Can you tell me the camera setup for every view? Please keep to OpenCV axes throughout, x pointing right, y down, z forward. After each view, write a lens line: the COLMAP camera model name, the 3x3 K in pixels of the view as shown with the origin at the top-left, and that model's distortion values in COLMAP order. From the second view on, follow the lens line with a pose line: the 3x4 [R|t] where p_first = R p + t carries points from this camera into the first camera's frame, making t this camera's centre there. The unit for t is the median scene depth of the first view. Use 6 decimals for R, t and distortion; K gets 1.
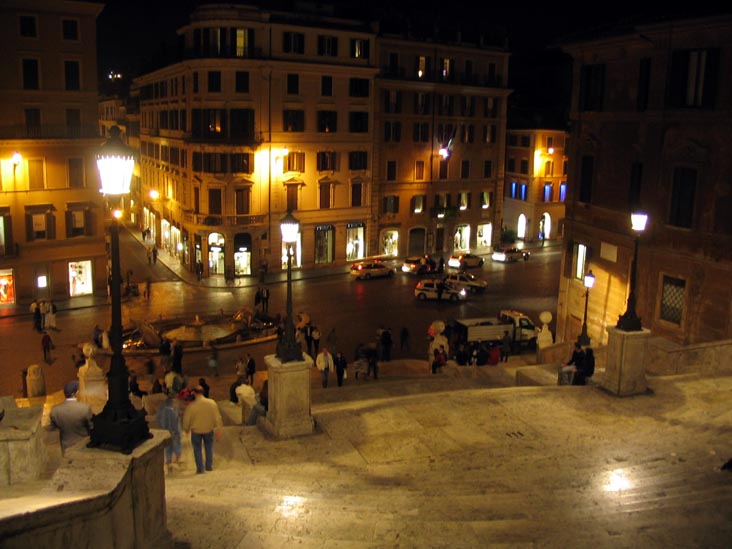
lens RADIAL K [[767.5, 0, 366.0], [0, 767.5, 274.5], [0, 0, 1]] dist [-0.177966, 0.202548]
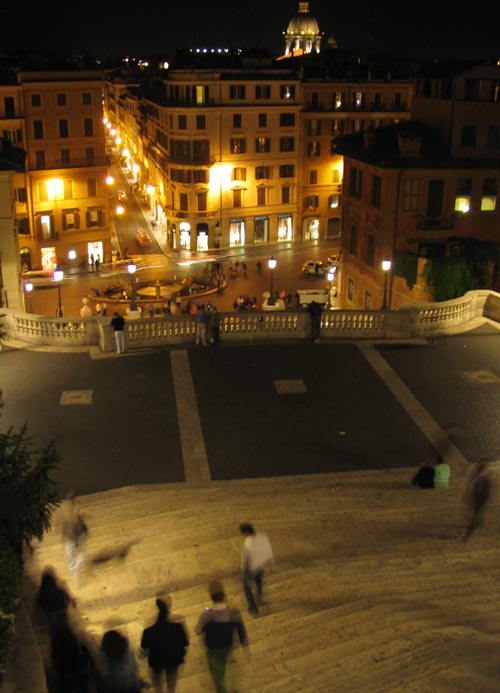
lens RADIAL K [[745.9, 0, 254.7], [0, 745.9, 344.6], [0, 0, 1]] dist [-0.175103, 0.187508]
pose [[0.980683, 0.057969, -0.186819, 0.219705], [-0.026921, 0.985988, 0.164632, -0.059280], [0.193744, -0.156422, 0.968502, -0.417898]]
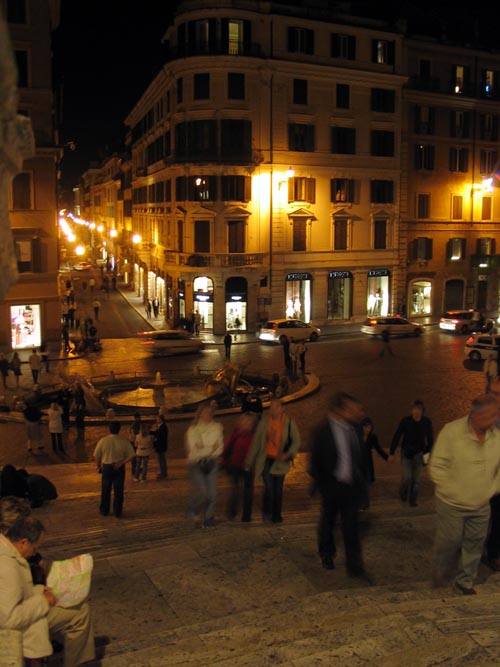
lens RADIAL K [[739.7, 0, 248.3], [0, 739.7, 314.4], [0, 0, 1]] dist [-0.179930, 0.239232]
pose [[0.984981, 0.004582, -0.172604, -0.016263], [-0.014969, 0.998150, -0.058930, 0.028347], [0.172015, 0.060629, 0.983227, 0.243749]]
